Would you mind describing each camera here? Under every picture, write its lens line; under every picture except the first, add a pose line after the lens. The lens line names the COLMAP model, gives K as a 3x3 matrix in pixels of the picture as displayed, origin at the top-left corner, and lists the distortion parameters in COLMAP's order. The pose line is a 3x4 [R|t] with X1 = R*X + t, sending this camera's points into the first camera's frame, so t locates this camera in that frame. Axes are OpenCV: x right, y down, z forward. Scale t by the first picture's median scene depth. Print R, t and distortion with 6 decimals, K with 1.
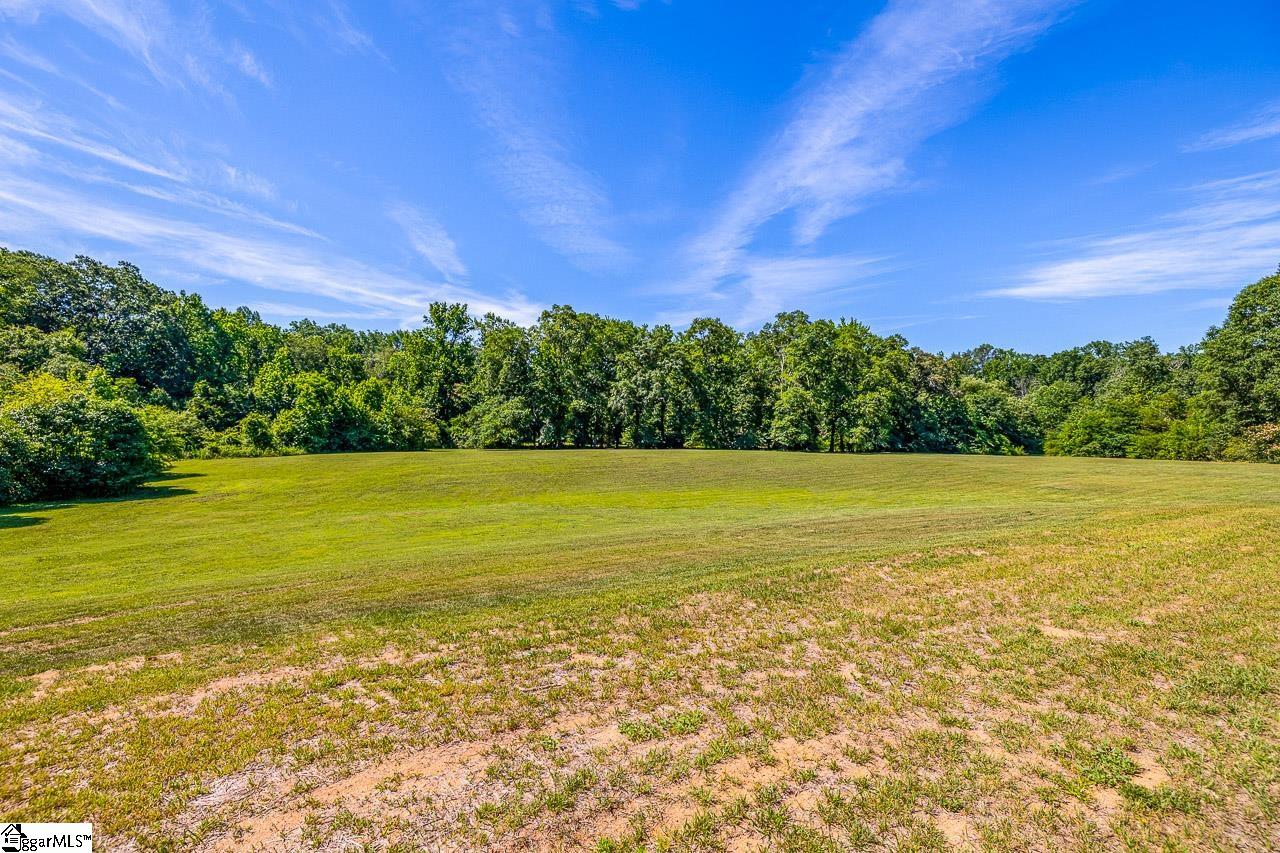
lens RADIAL K [[537.0, 0, 634.5], [0, 537.0, 424.6], [0, 0, 1]] dist [-0.009551, 0.000375]
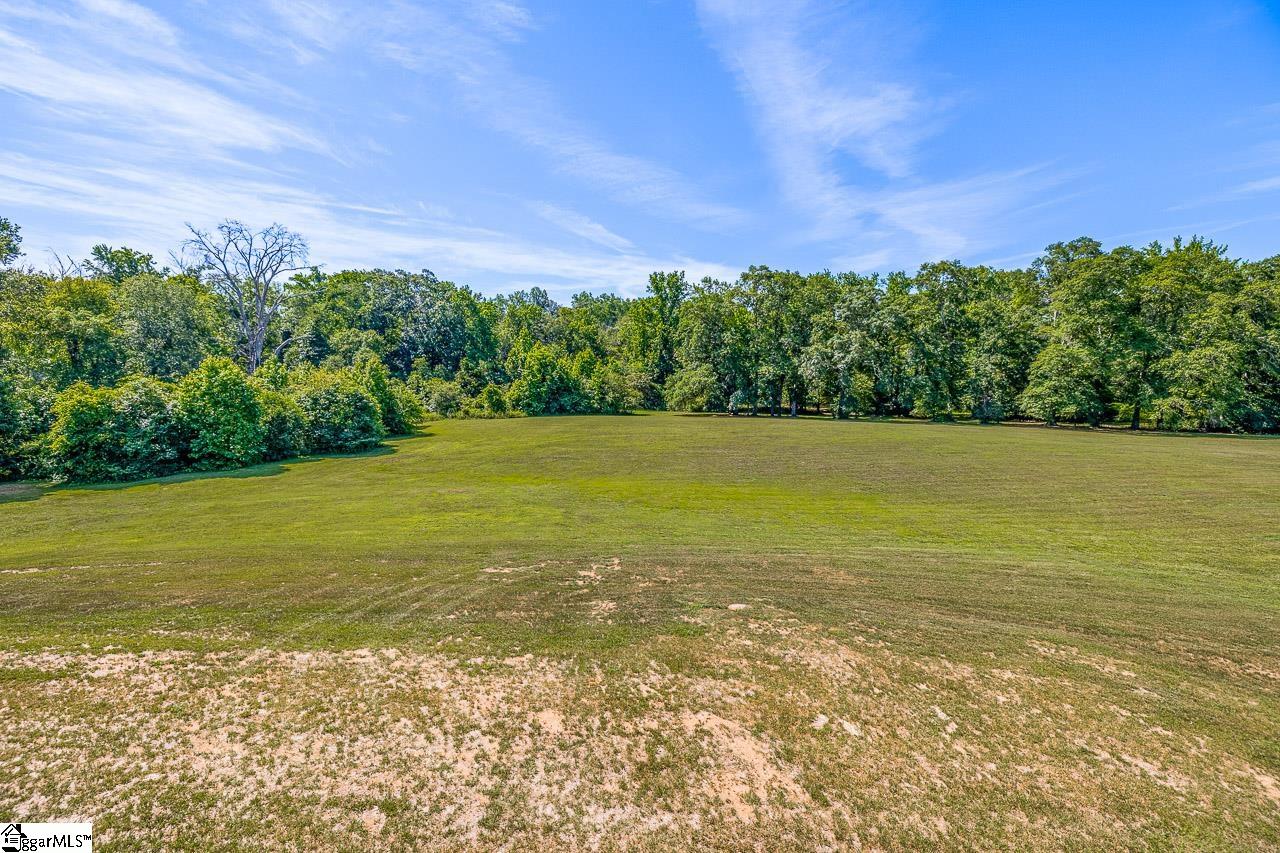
lens RADIAL K [[537.0, 0, 629.5], [0, 537.0, 439.7], [0, 0, 1]] dist [-0.009551, 0.000375]
pose [[0.874125, 0.051614, -0.482951, 0.150069], [0.003411, 0.993661, 0.112367, -0.023929], [0.485690, -0.099870, 0.868408, 0.029048]]
